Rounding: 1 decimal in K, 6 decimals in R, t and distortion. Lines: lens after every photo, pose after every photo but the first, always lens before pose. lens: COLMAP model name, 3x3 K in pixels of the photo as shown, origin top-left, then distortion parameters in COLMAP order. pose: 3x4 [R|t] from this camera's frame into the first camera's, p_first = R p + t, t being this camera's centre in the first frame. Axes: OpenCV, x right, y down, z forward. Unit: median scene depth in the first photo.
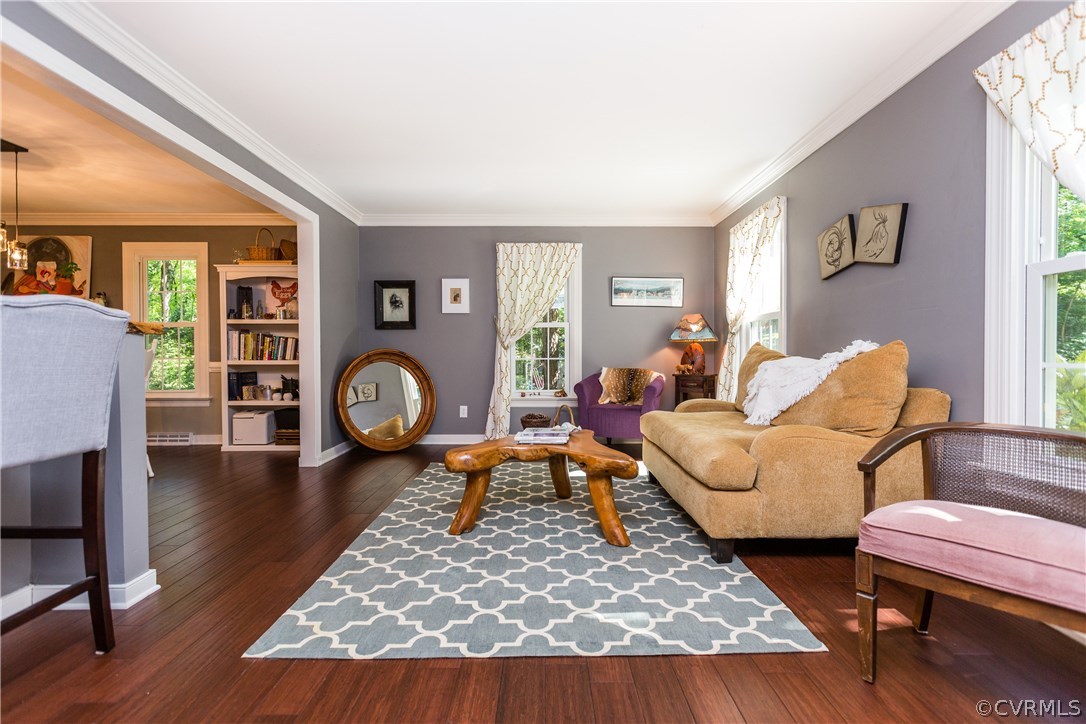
lens RADIAL K [[487.1, 0, 544.4], [0, 487.1, 358.4], [0, 0, 1]] dist [0.007654, -0.003457]
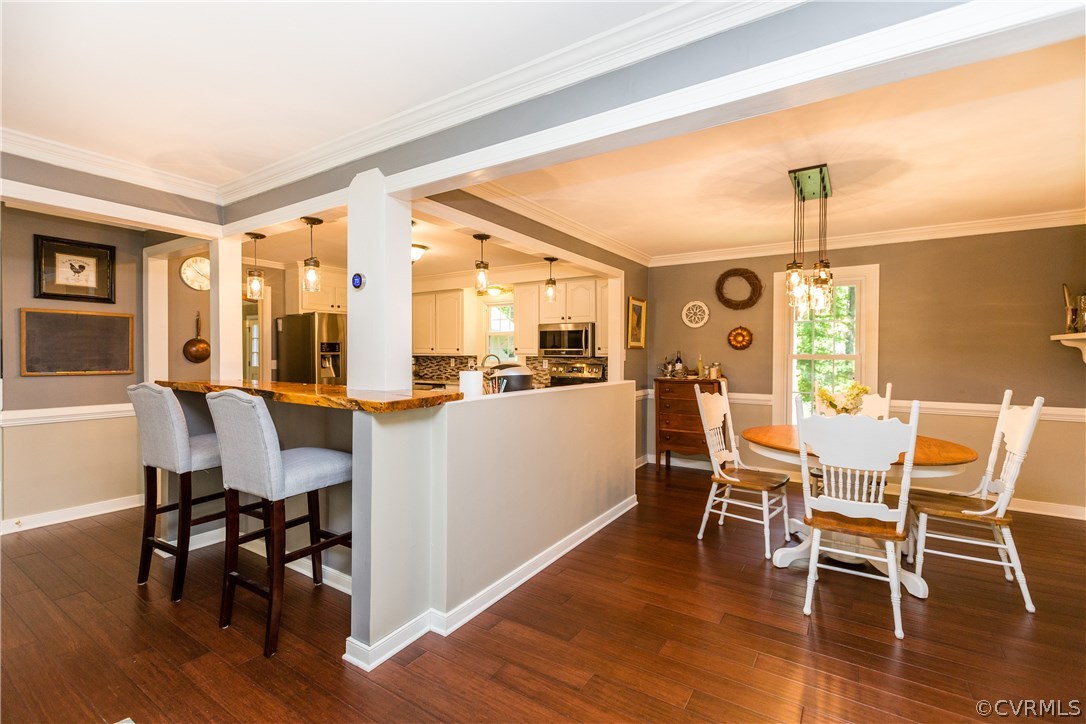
lens RADIAL K [[487.1, 0, 544.7], [0, 487.1, 361.0], [0, 0, 1]] dist [0.007654, -0.003457]
pose [[-0.557187, 0.010421, -0.830321, -0.067276], [-0.008920, 0.999788, 0.018533, -0.072453], [0.830339, 0.017733, -0.556977, 0.749063]]
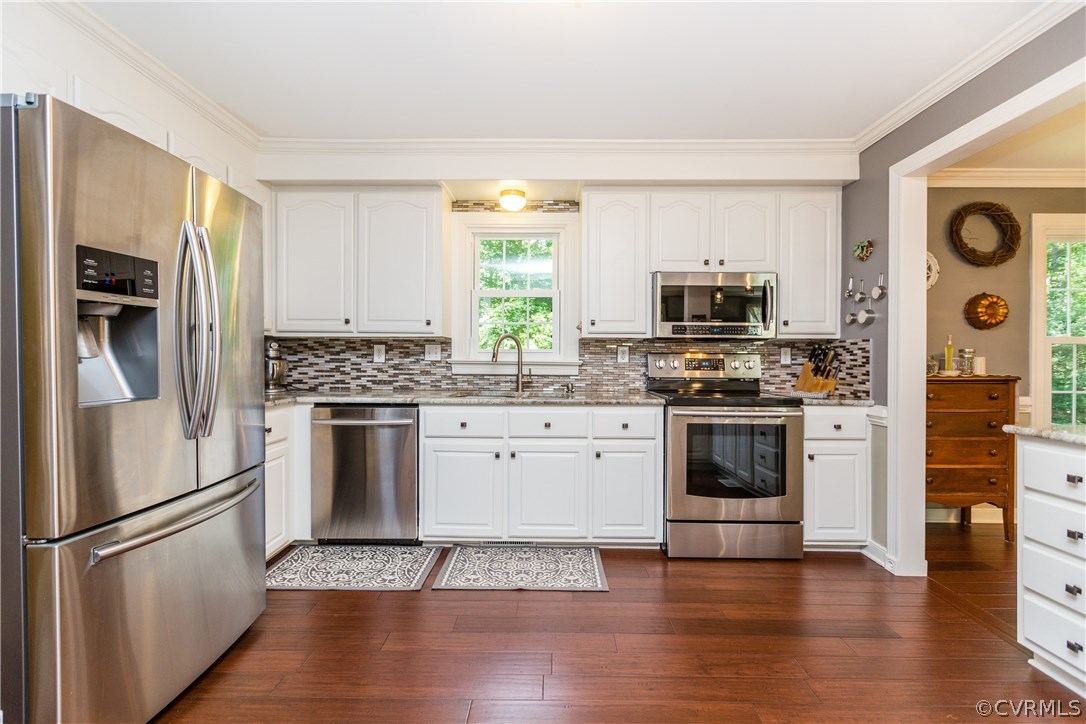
lens RADIAL K [[487.1, 0, 544.7], [0, 487.1, 360.7], [0, 0, 1]] dist [0.007654, -0.003457]
pose [[-0.021588, 0.007027, -0.999742, -0.478593], [-0.011225, 0.999911, 0.007271, -0.035160], [0.999704, 0.011379, -0.021507, -0.077247]]
